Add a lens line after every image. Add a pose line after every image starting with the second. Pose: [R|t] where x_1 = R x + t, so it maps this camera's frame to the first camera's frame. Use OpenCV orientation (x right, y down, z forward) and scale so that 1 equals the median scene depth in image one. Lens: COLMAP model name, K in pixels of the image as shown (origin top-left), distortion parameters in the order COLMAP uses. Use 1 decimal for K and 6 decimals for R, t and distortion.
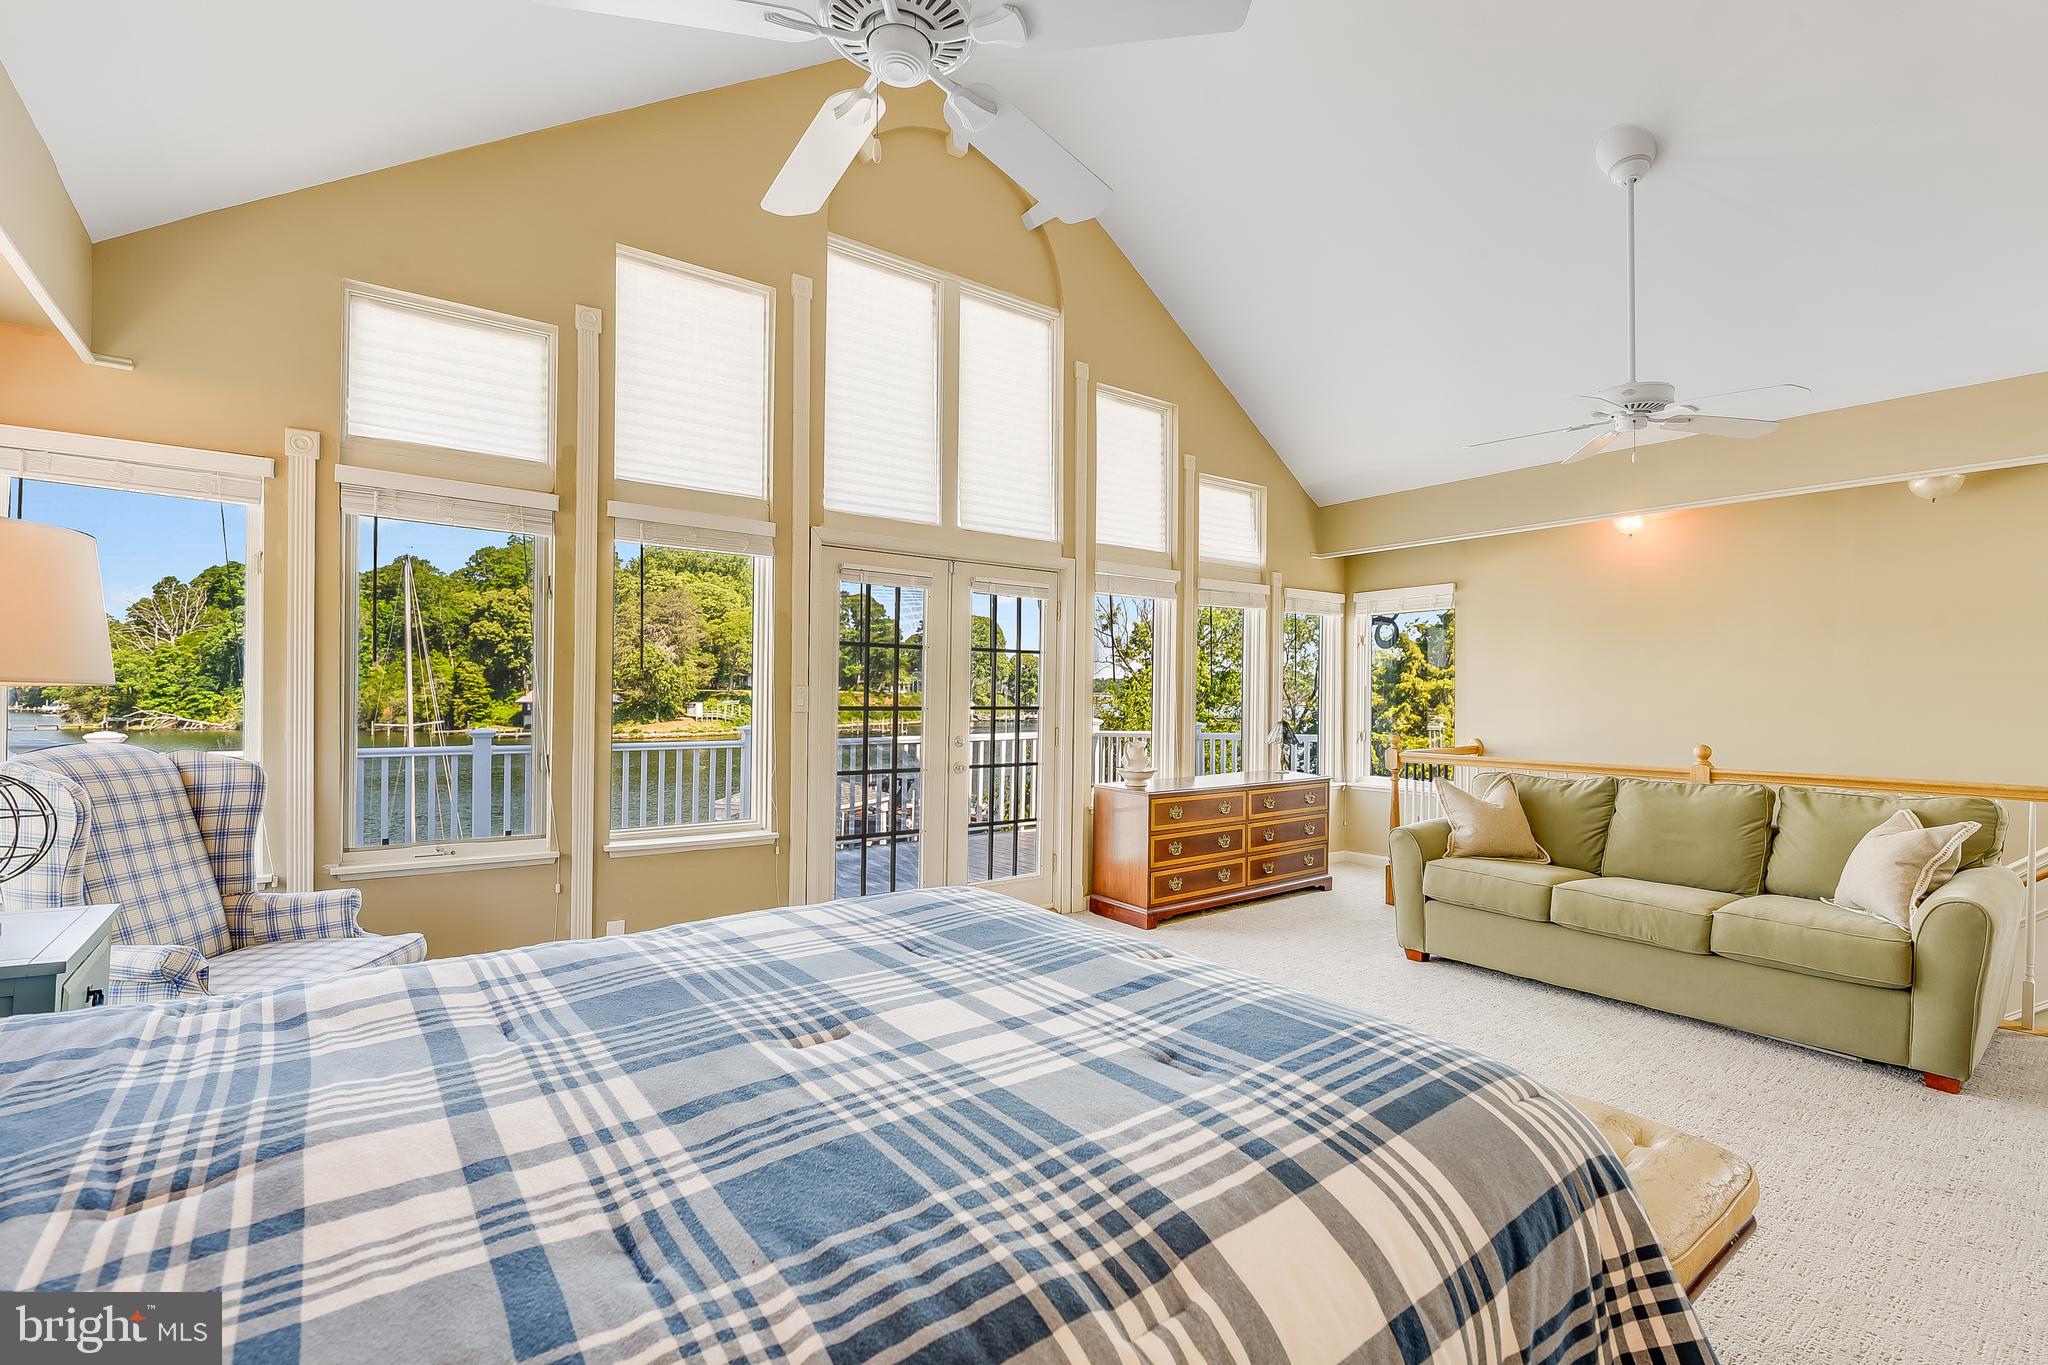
lens RADIAL K [[897.5, 0, 1042.8], [0, 897.5, 693.9], [0, 0, 1]] dist [0.010948, -0.010026]
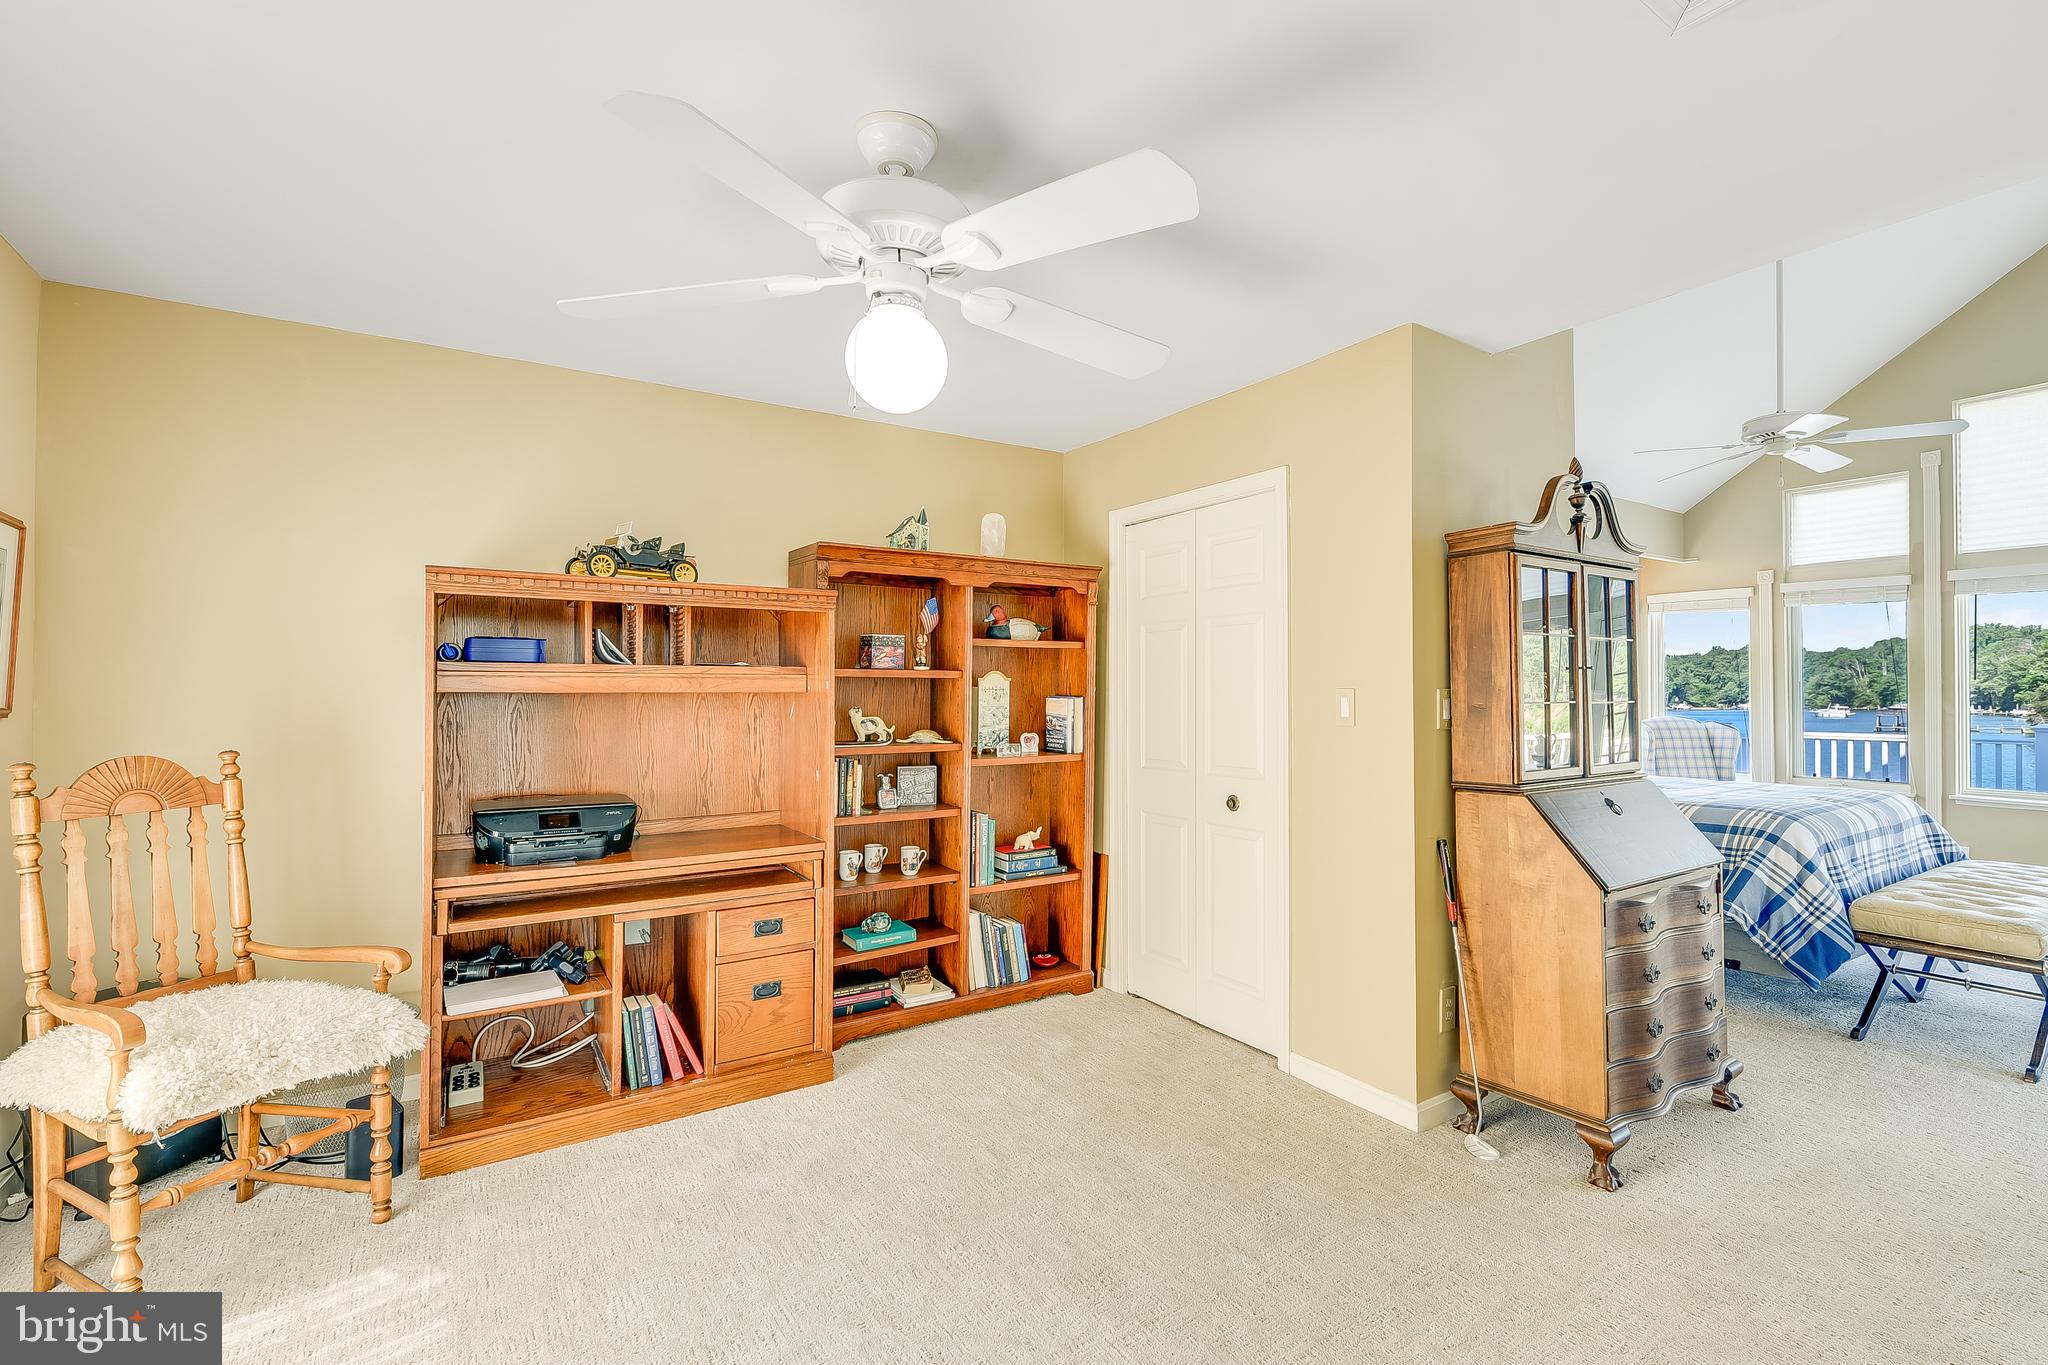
lens RADIAL K [[897.5, 0, 1058.0], [0, 897.5, 687.8], [0, 0, 1]] dist [0.010948, -0.010026]
pose [[-0.089364, -0.015367, -0.995881, 0.832397], [0.003600, 0.999869, -0.015752, 0.002430], [0.995993, -0.004992, -0.089297, -0.265902]]
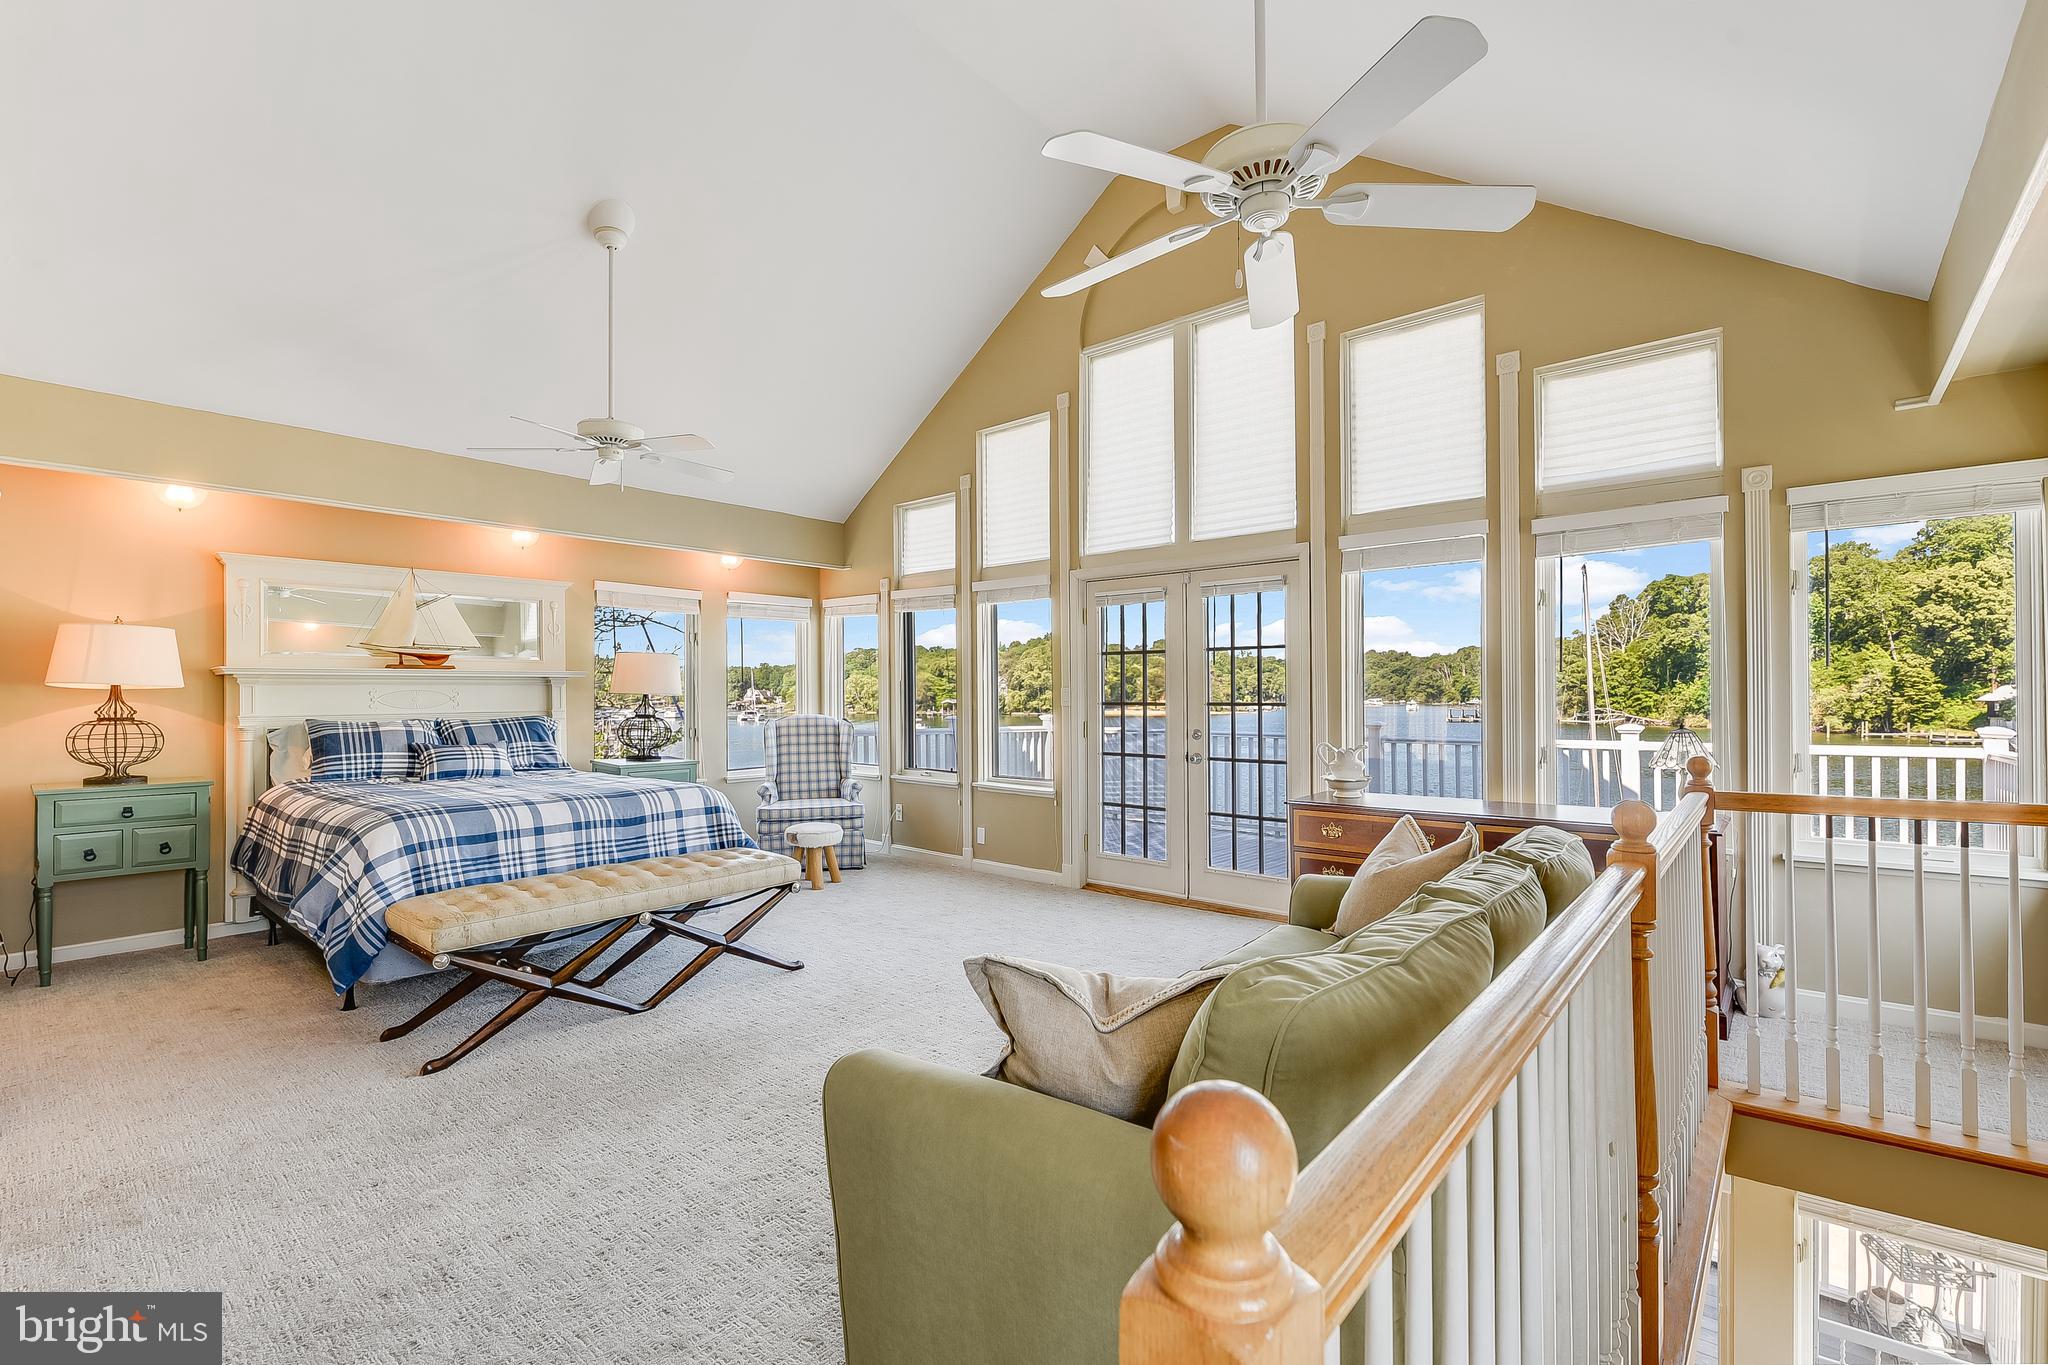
lens RADIAL K [[897.5, 0, 1047.2], [0, 897.5, 686.9], [0, 0, 1]] dist [0.010948, -0.010026]
pose [[0.218027, -0.015822, -0.975814, 0.867117], [0.009349, 0.999857, -0.014123, 0.007572], [0.975898, -0.006044, 0.218144, 0.539882]]
